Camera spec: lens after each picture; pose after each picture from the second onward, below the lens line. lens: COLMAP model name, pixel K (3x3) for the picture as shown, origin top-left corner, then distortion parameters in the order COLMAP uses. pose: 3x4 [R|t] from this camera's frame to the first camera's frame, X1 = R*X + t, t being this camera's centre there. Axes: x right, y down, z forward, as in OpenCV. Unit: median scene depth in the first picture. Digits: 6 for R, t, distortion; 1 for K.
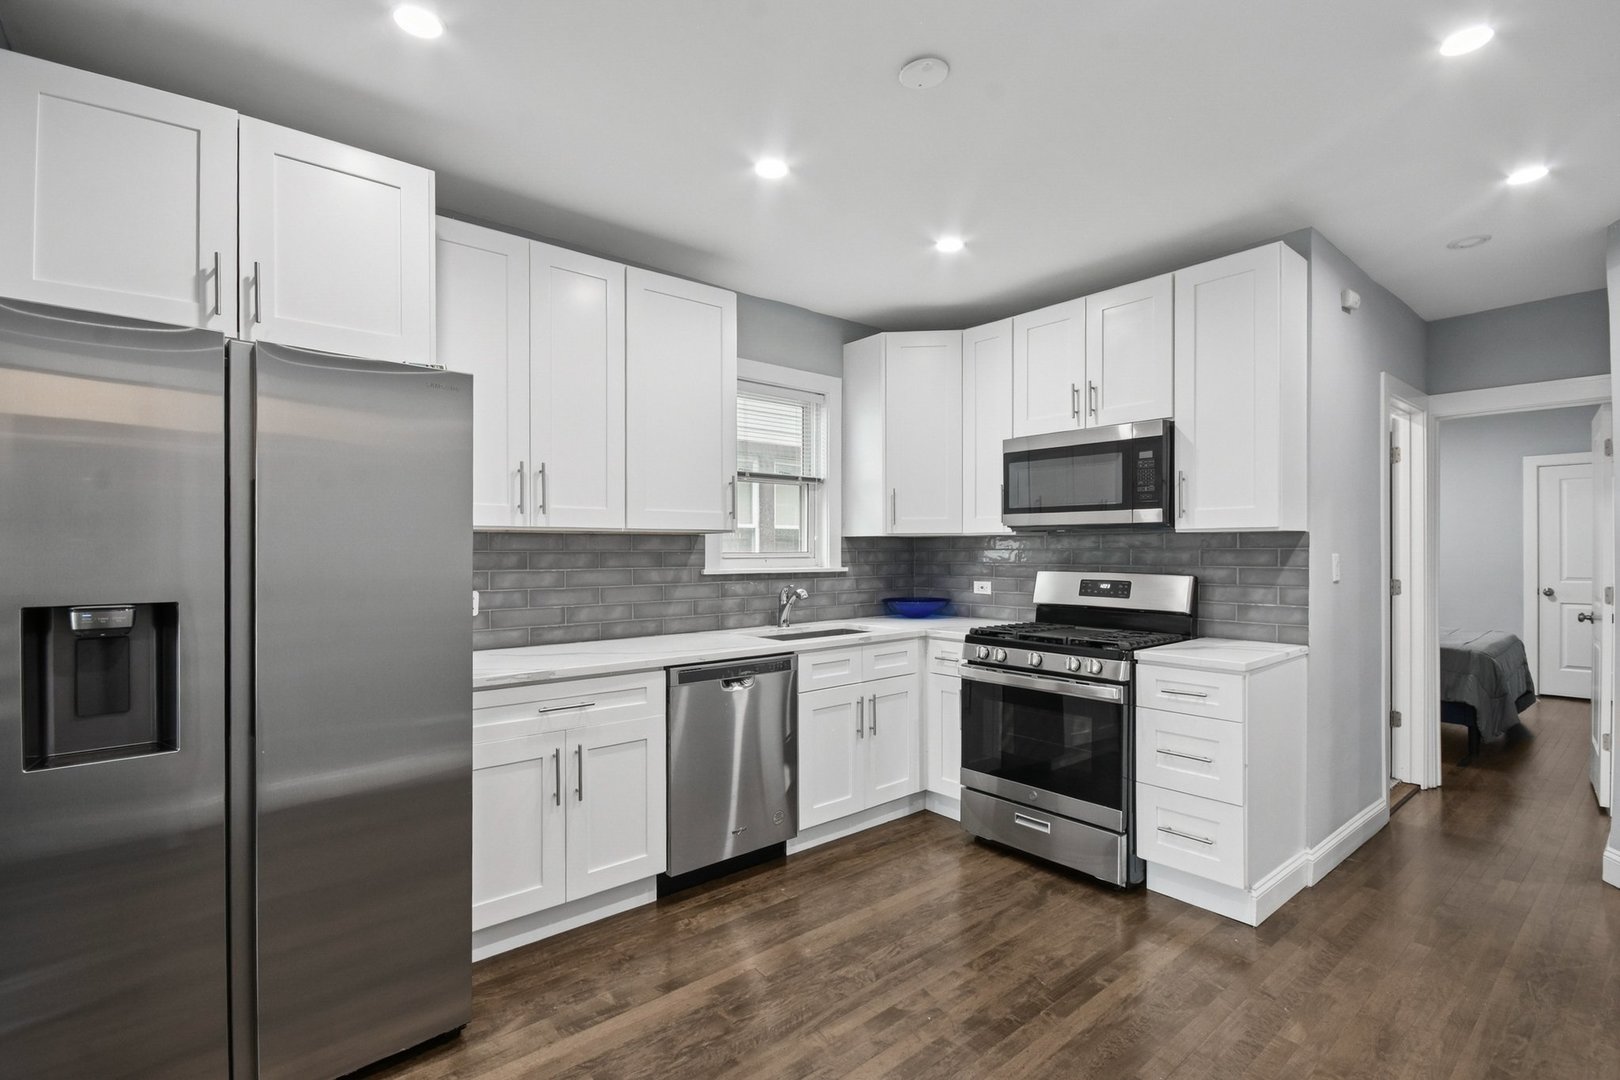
lens RADIAL K [[739.2, 0, 809.1], [0, 739.2, 548.5], [0, 0, 1]] dist [0.004385, 0.000745]
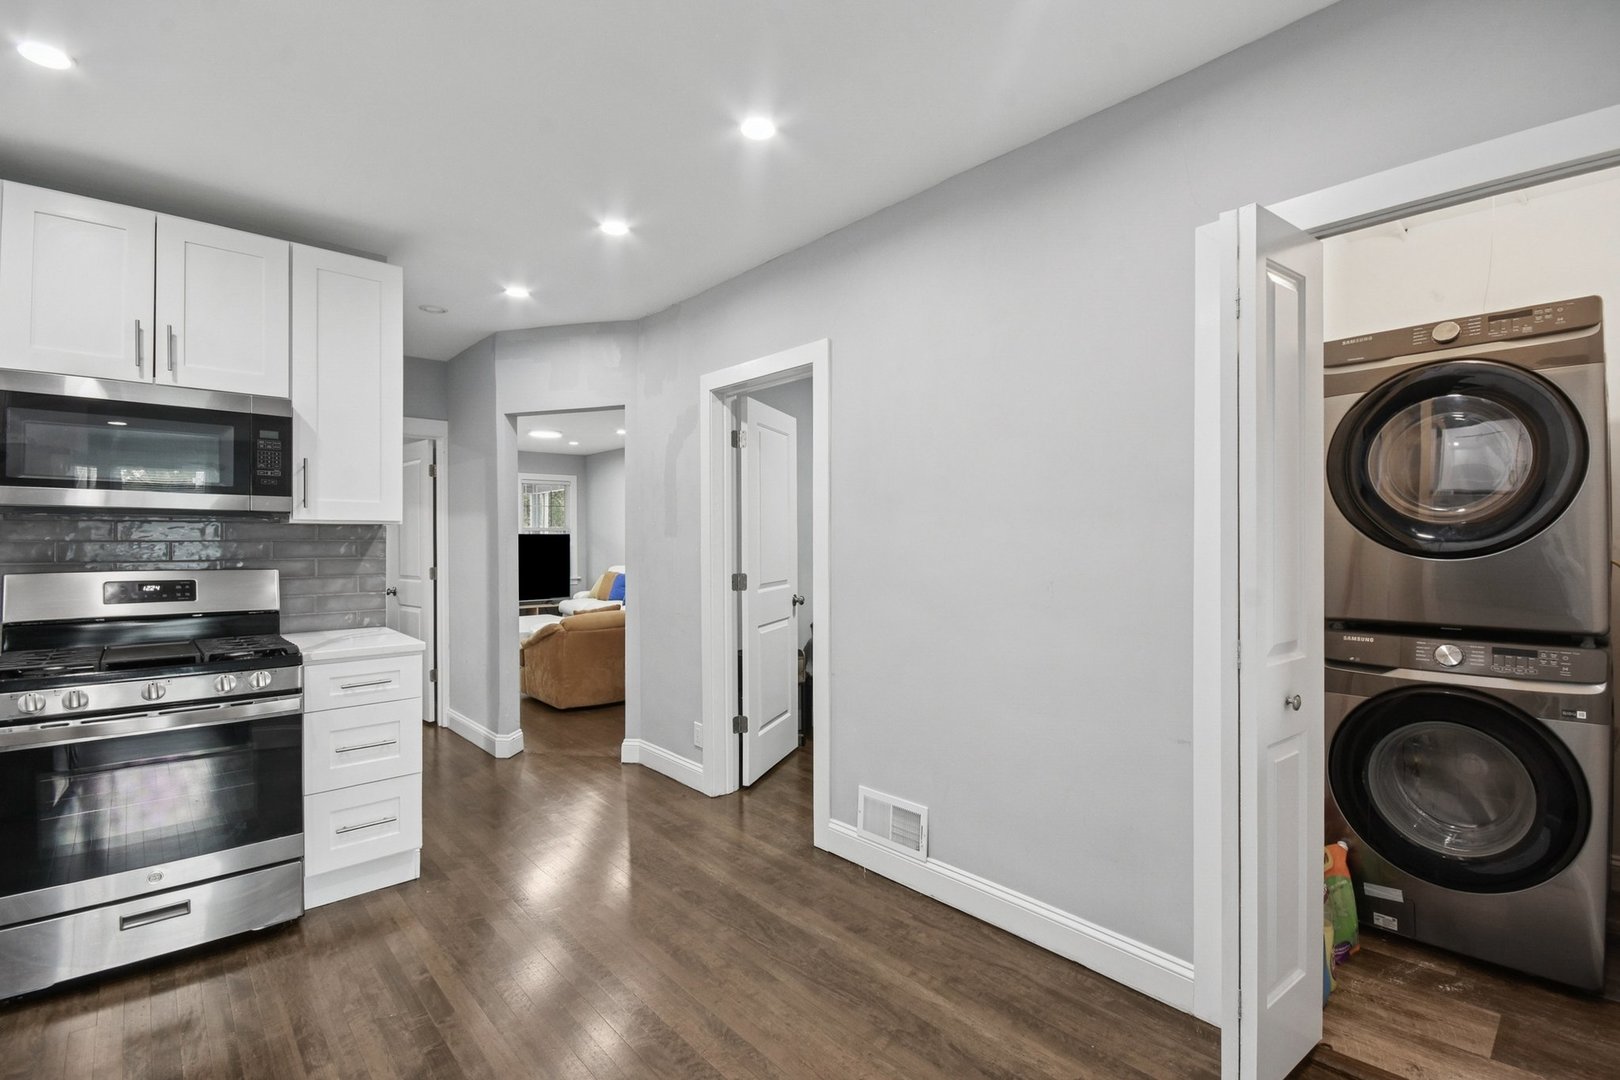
lens RADIAL K [[739.2, 0, 798.1], [0, 739.2, 537.0], [0, 0, 1]] dist [0.004385, 0.000745]
pose [[-0.011727, 0.006321, 0.999911, -0.448515], [0.001078, 0.999980, -0.006309, 0.002607], [-0.999931, 0.001003, -0.011734, 0.376772]]
